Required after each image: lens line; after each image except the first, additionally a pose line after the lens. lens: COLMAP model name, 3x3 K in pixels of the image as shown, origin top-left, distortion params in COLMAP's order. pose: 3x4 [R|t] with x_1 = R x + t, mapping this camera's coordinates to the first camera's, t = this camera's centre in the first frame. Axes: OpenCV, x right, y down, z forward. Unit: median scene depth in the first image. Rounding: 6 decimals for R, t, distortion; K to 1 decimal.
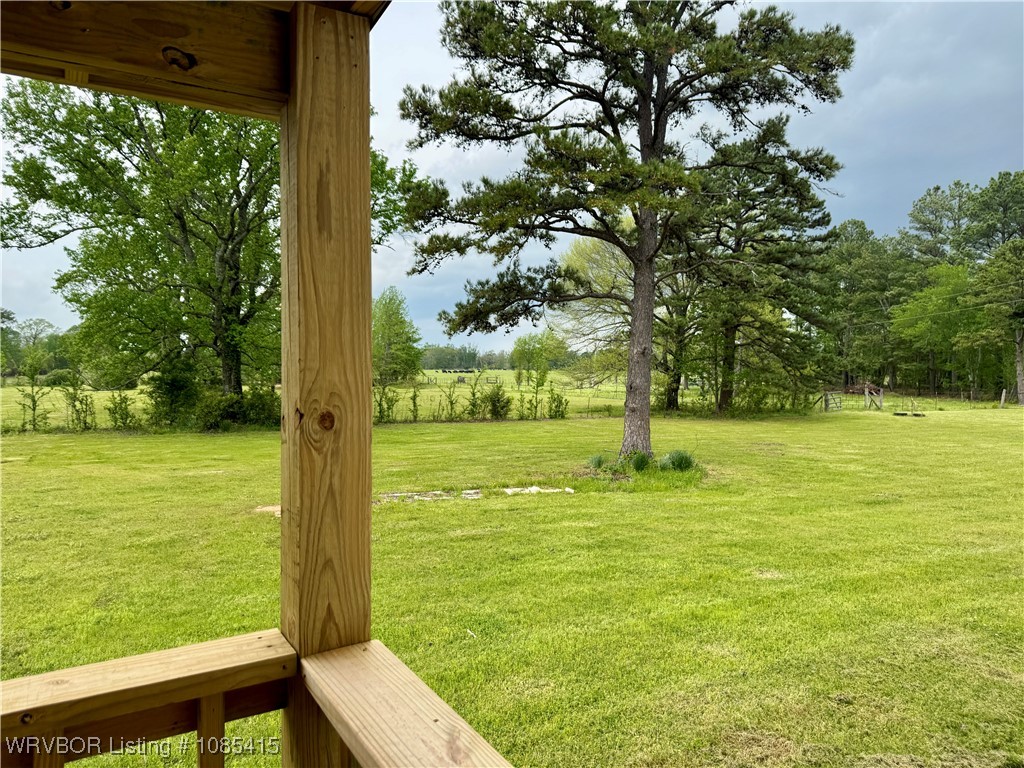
lens RADIAL K [[718.3, 0, 511.8], [0, 718.3, 381.8], [0, 0, 1]] dist [0.045075, -0.052258]
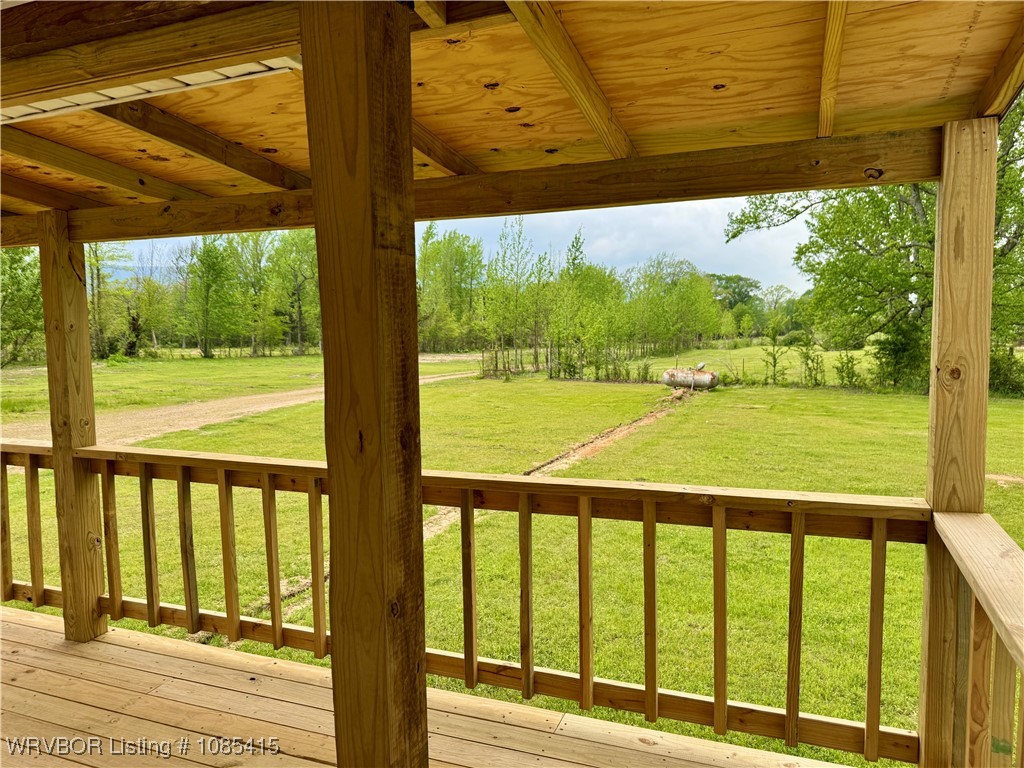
lens RADIAL K [[718.3, 0, 511.8], [0, 718.3, 381.8], [0, 0, 1]] dist [0.045075, -0.052258]
pose [[0.597356, 0.049975, -0.800418, 0.055360], [-0.006450, 0.998324, 0.057518, -0.001866], [0.801950, -0.029197, 0.596677, -0.095645]]
